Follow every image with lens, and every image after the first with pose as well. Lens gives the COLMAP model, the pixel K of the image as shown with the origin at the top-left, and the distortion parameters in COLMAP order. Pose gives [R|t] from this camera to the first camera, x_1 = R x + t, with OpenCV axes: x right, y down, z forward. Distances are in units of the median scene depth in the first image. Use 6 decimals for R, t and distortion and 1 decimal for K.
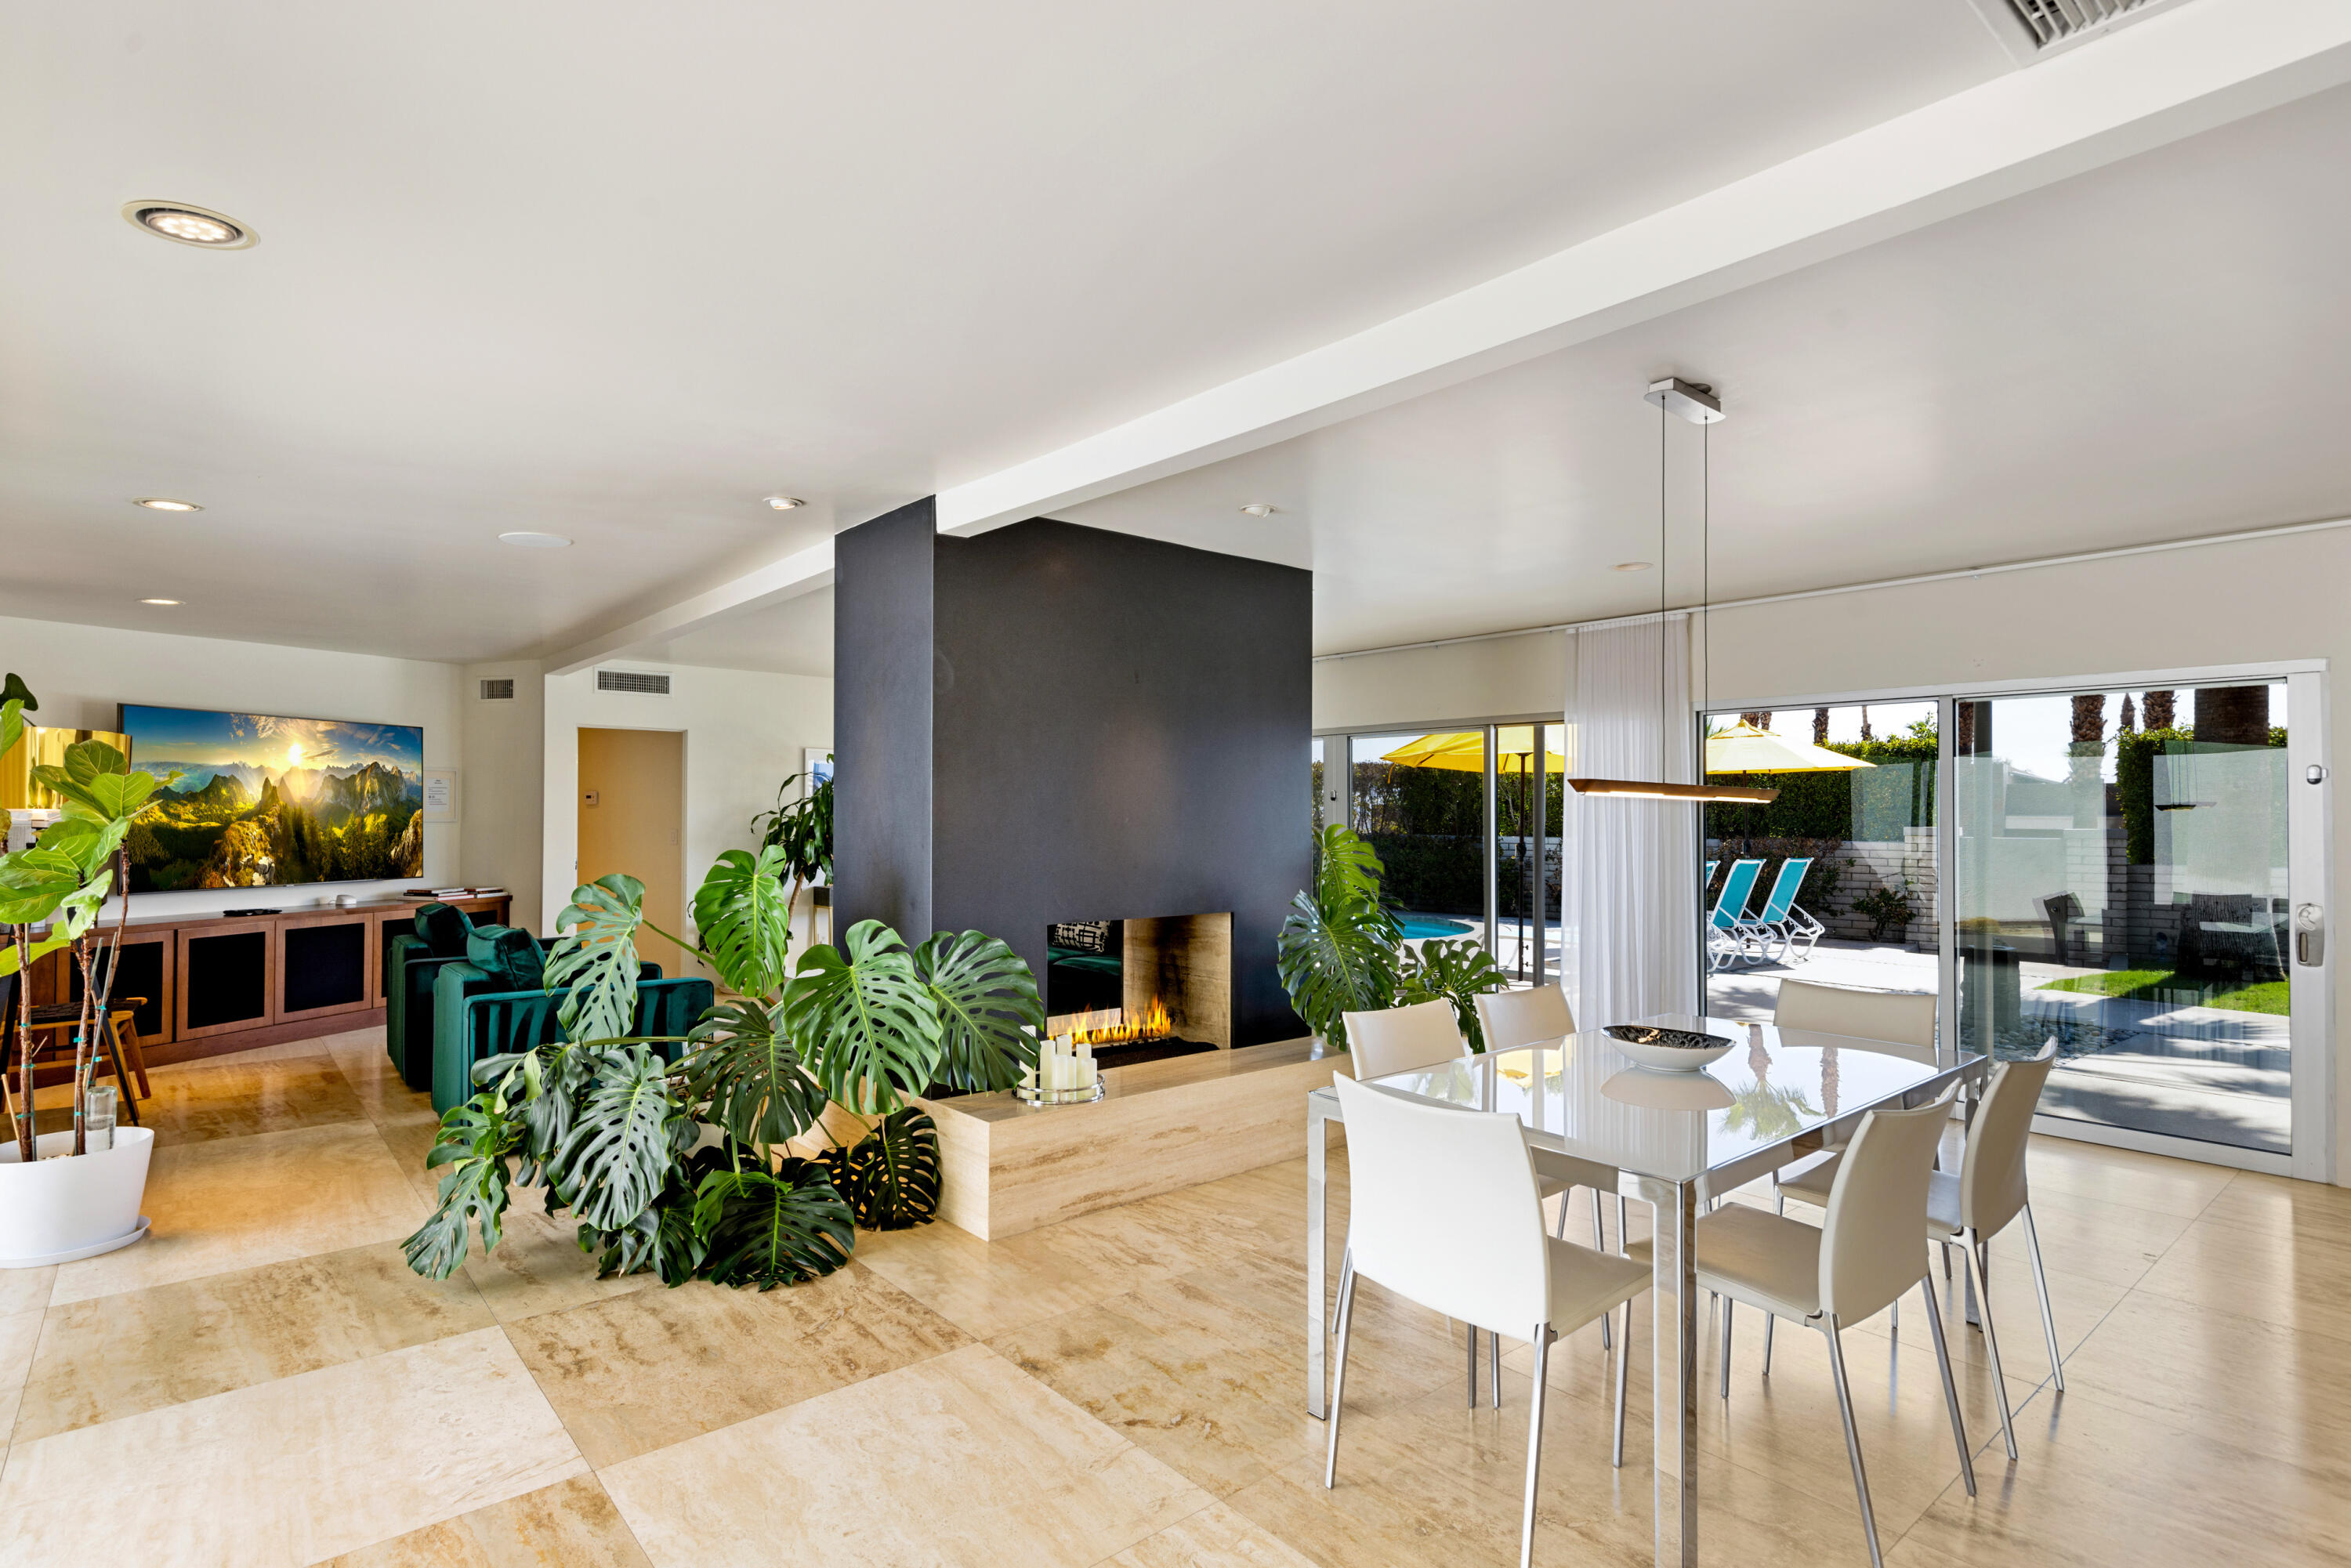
lens RADIAL K [[1156.8, 0, 1177.2], [0, 1156.8, 808.5], [0, 0, 1]] dist [0.003540, 0.000541]
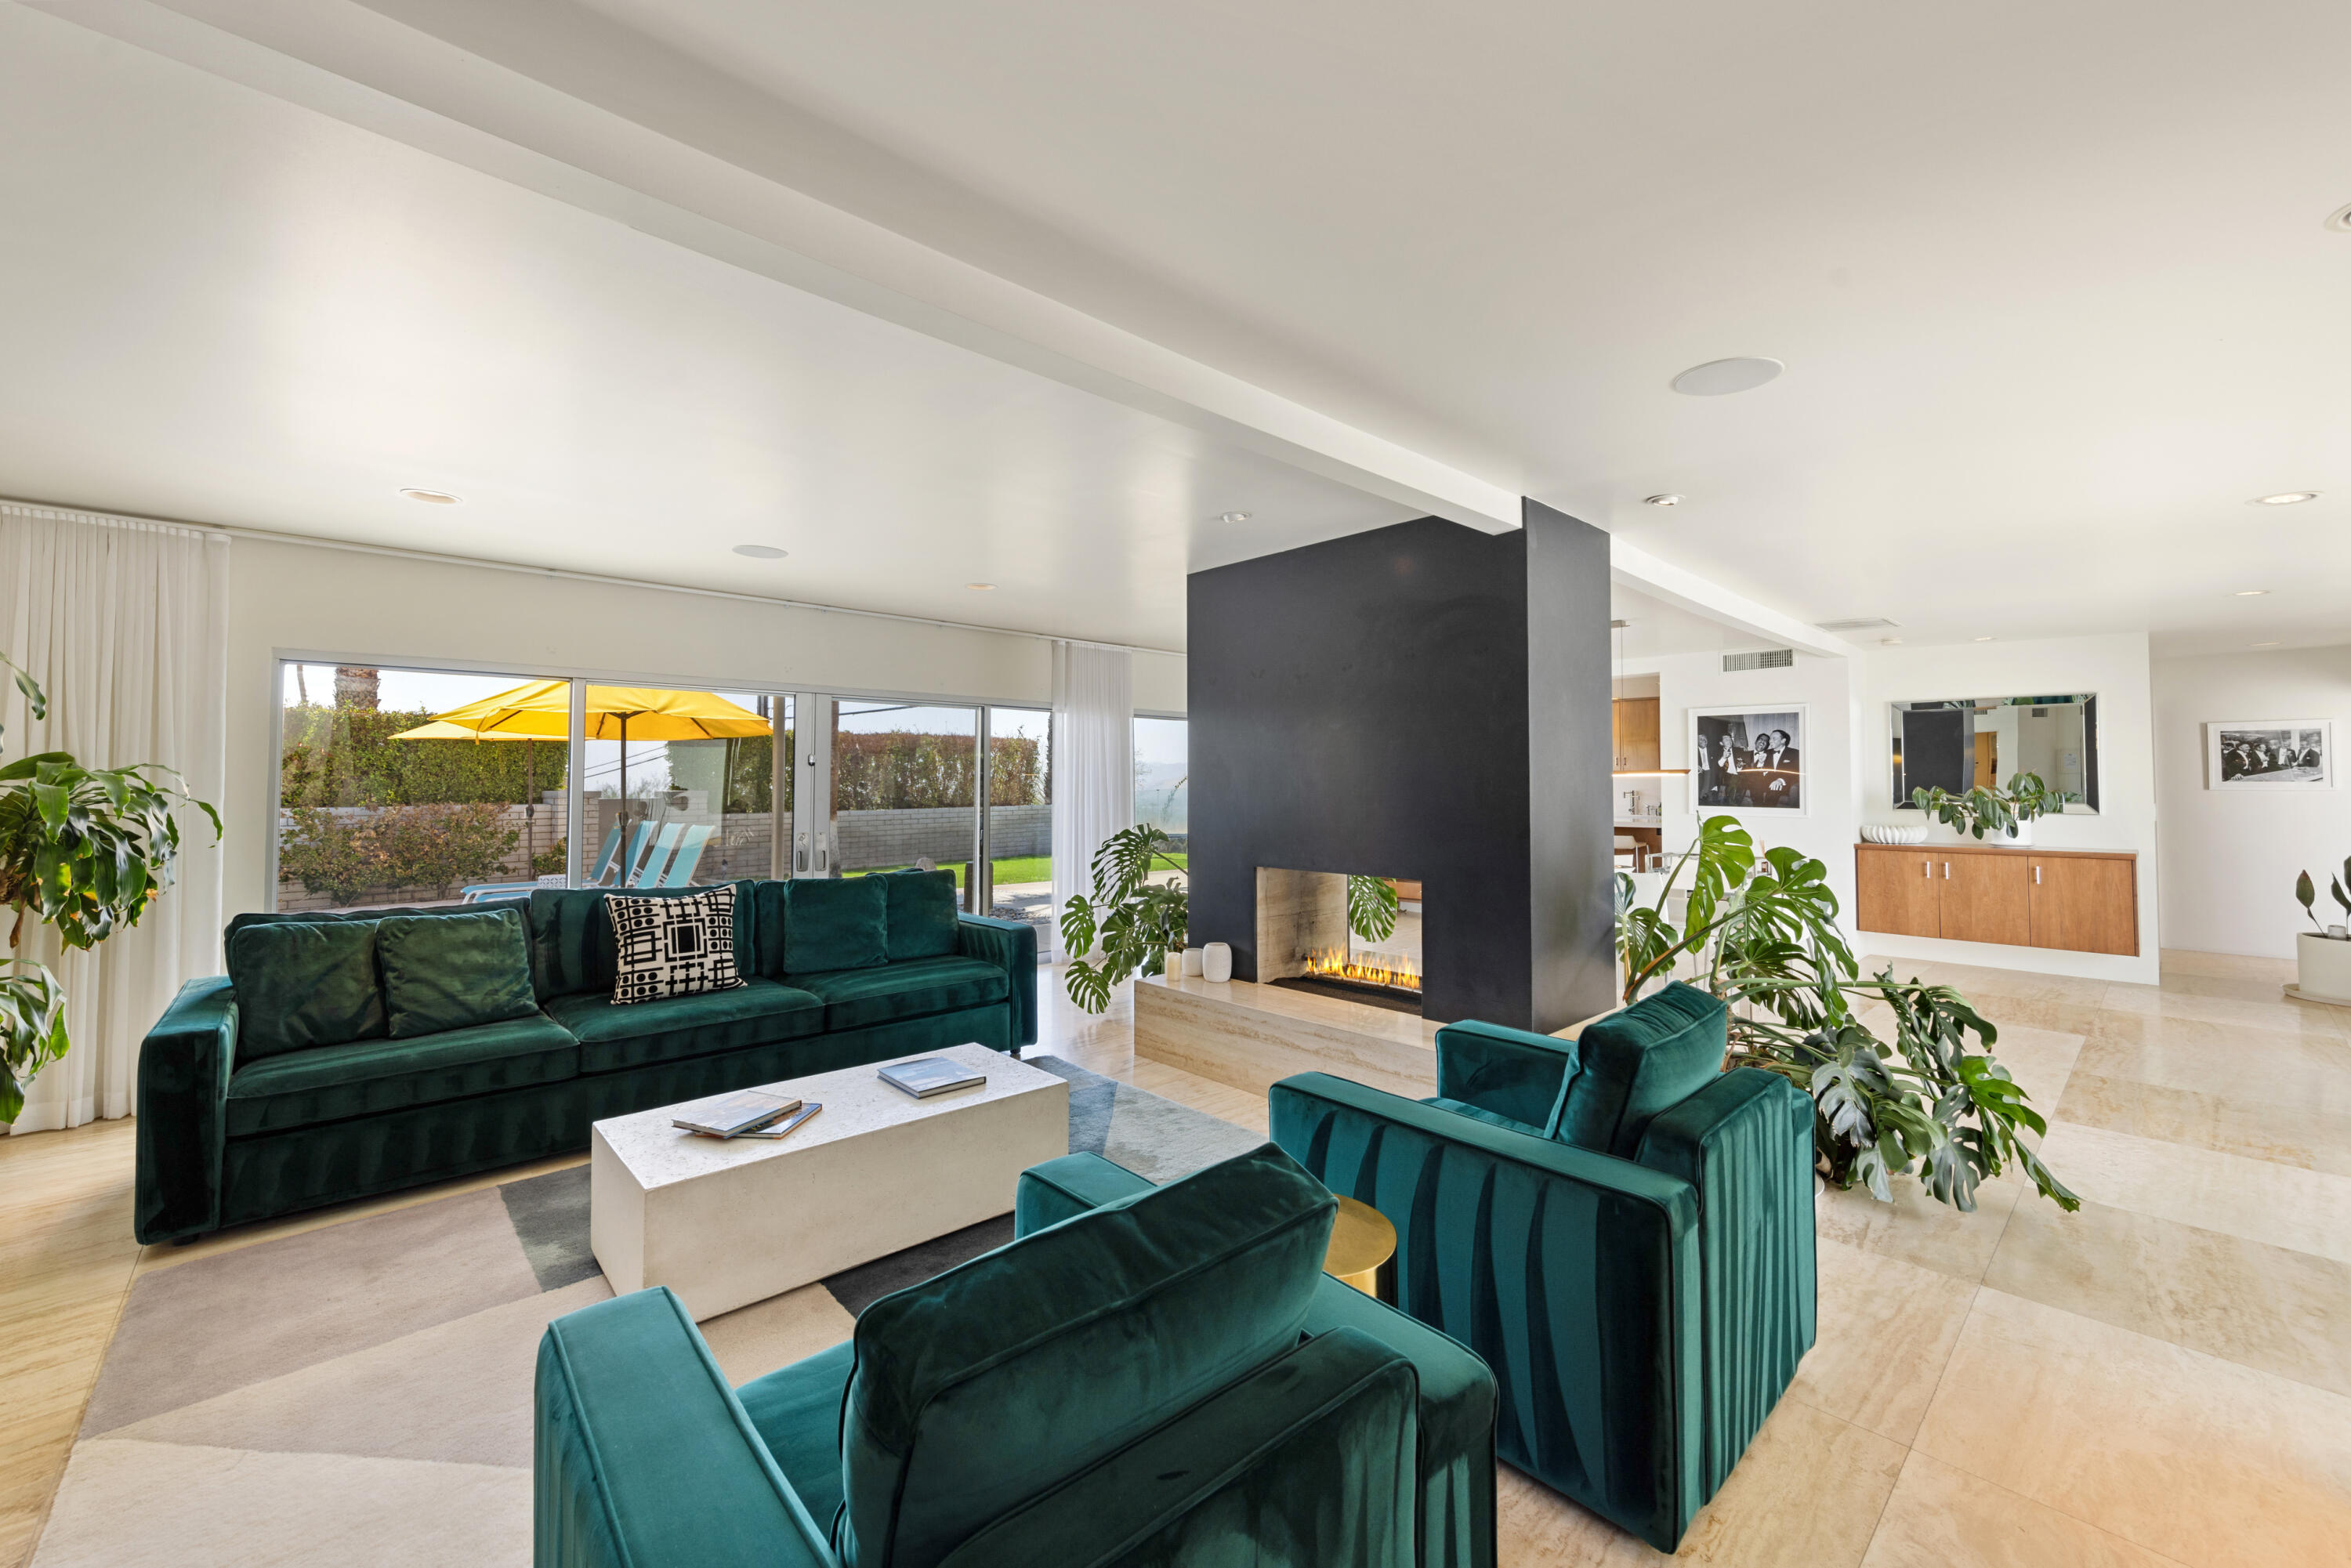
lens RADIAL K [[939.4, 0, 1175.5], [0, 939.4, 784.0], [0, 0, 1]] dist [-0.000617, -0.000153]
pose [[-0.032239, -0.000048, 0.999480, -1.243751], [-0.002358, 0.999997, -0.000028, 0.011700], [-0.999477, -0.002358, -0.032239, 1.546194]]
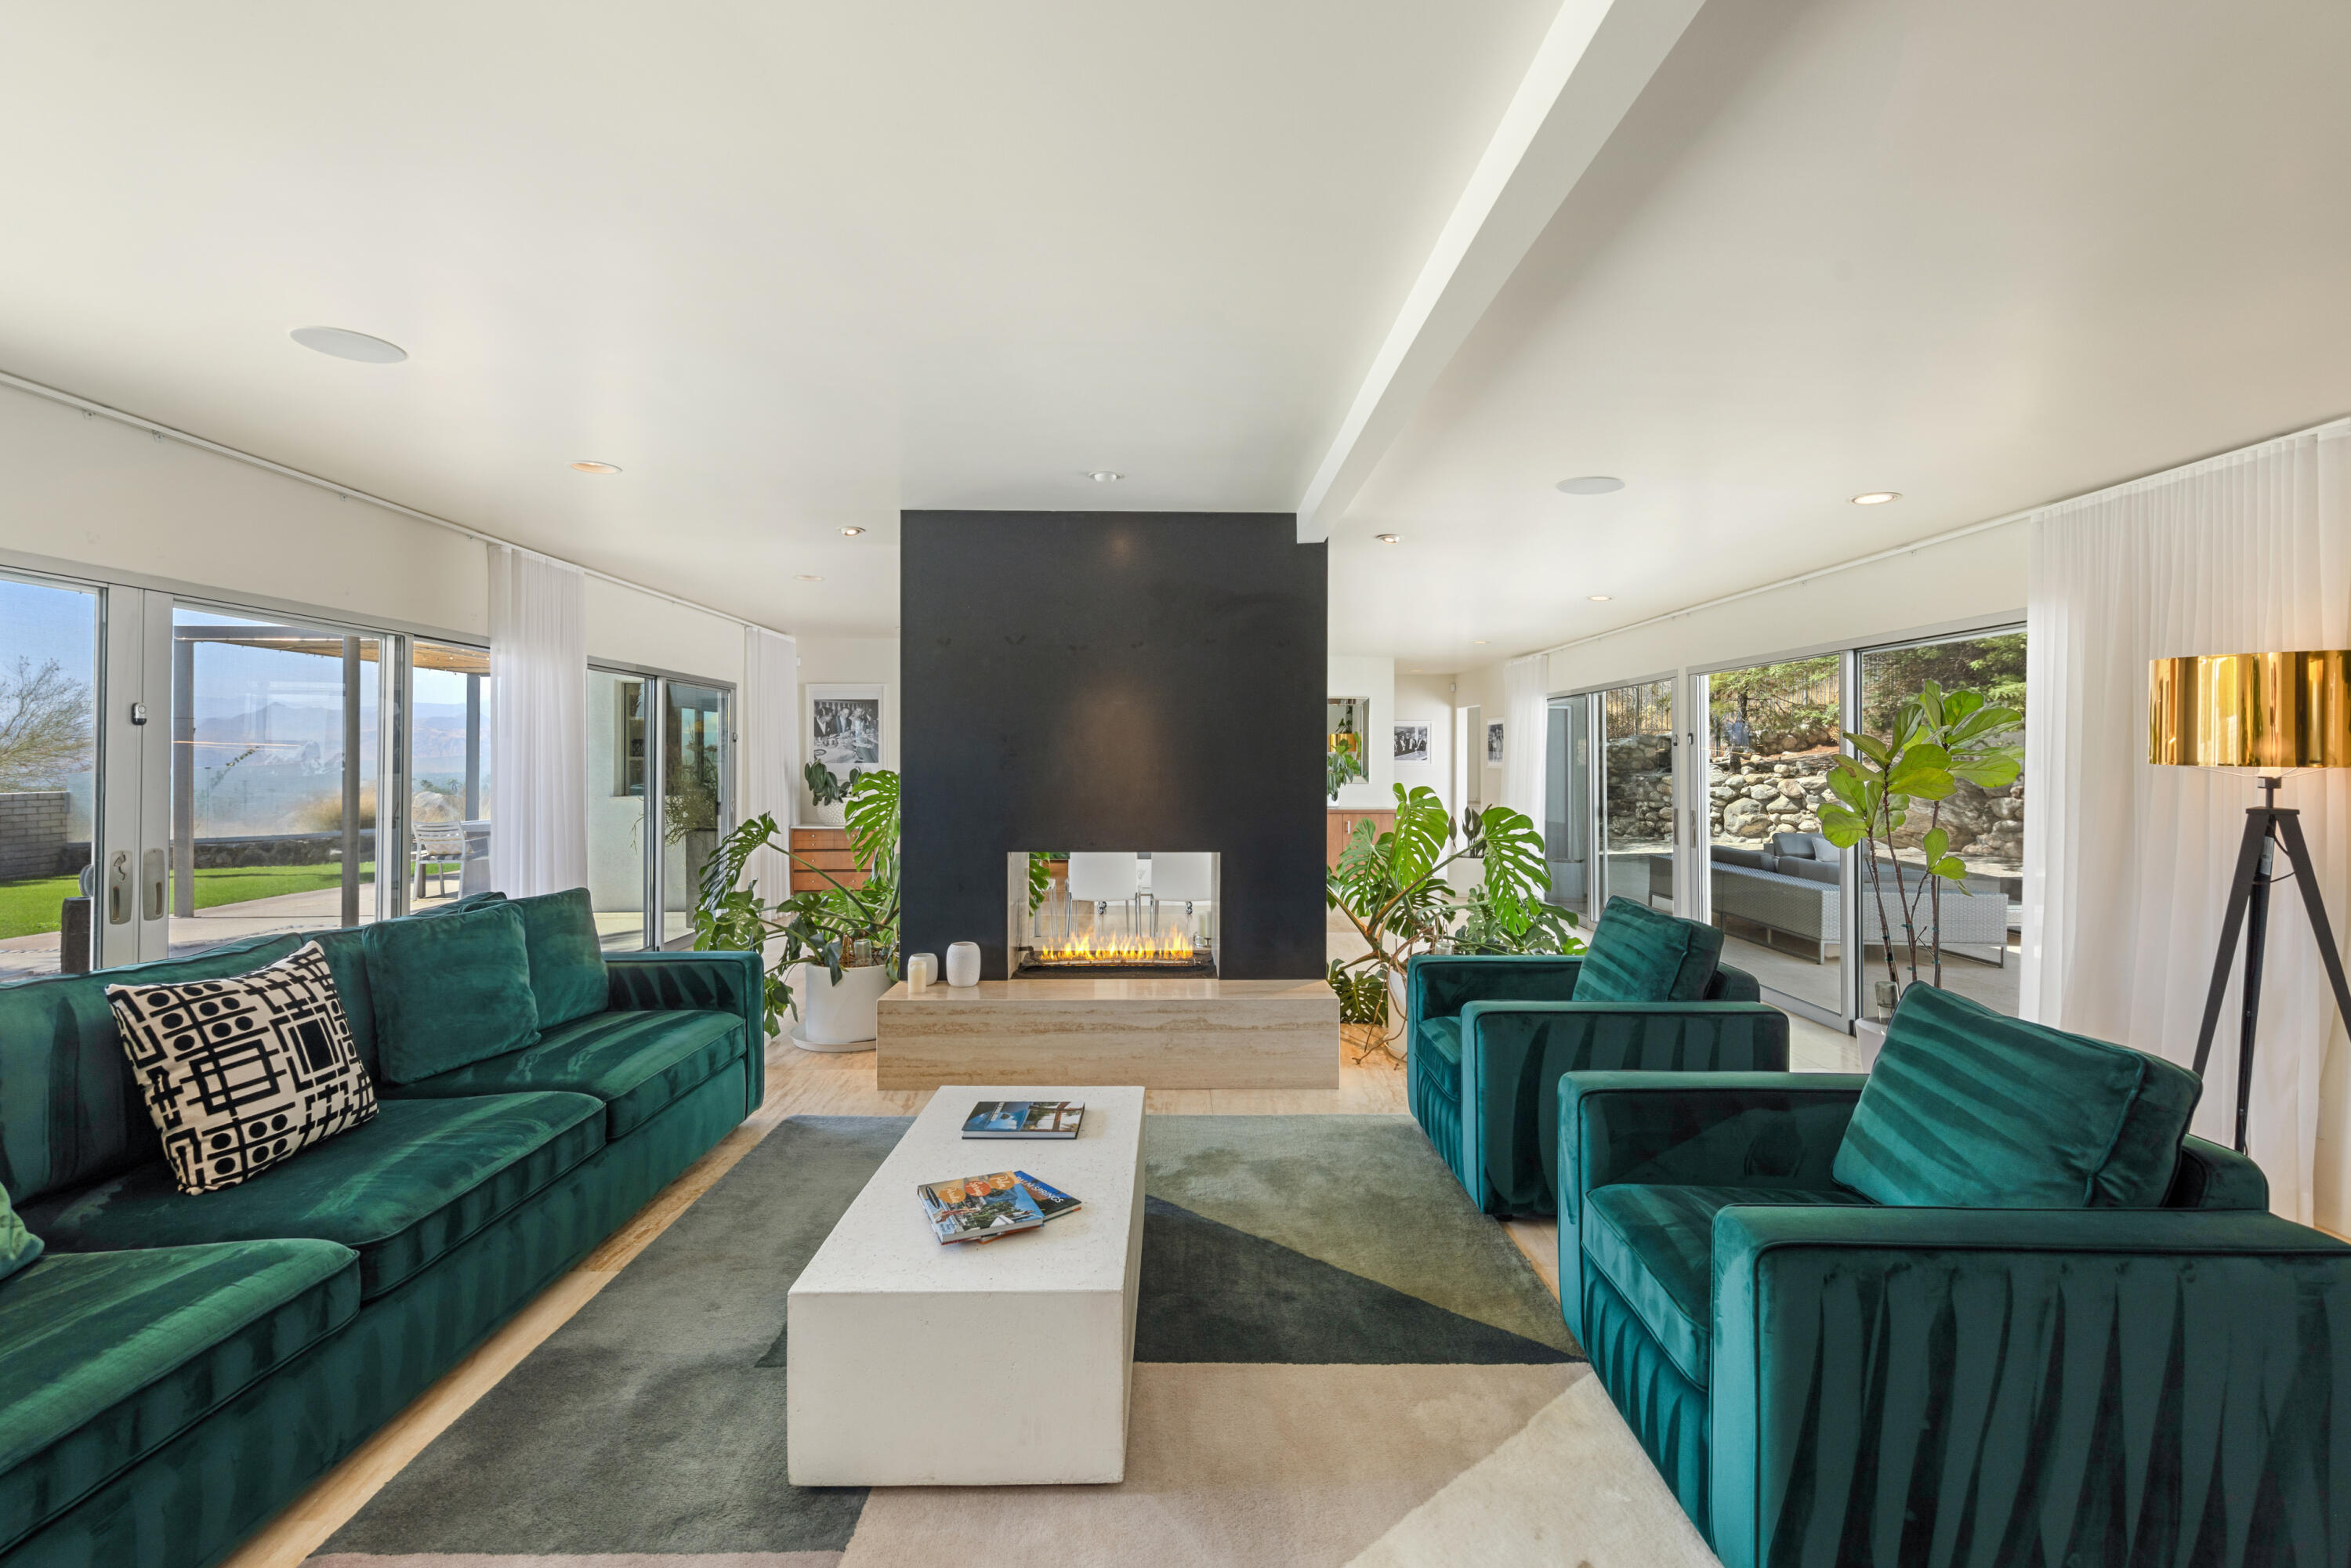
lens RADIAL K [[1078.6, 0, 1175.5], [0, 1078.6, 784.0], [0, 0, 1]] dist [-0.001351, -0.000453]
pose [[-0.774191, -0.018260, 0.632689, -1.000562], [-0.006614, 0.999763, 0.020762, 0.009759], [-0.632918, 0.011889, -0.774127, 2.225592]]
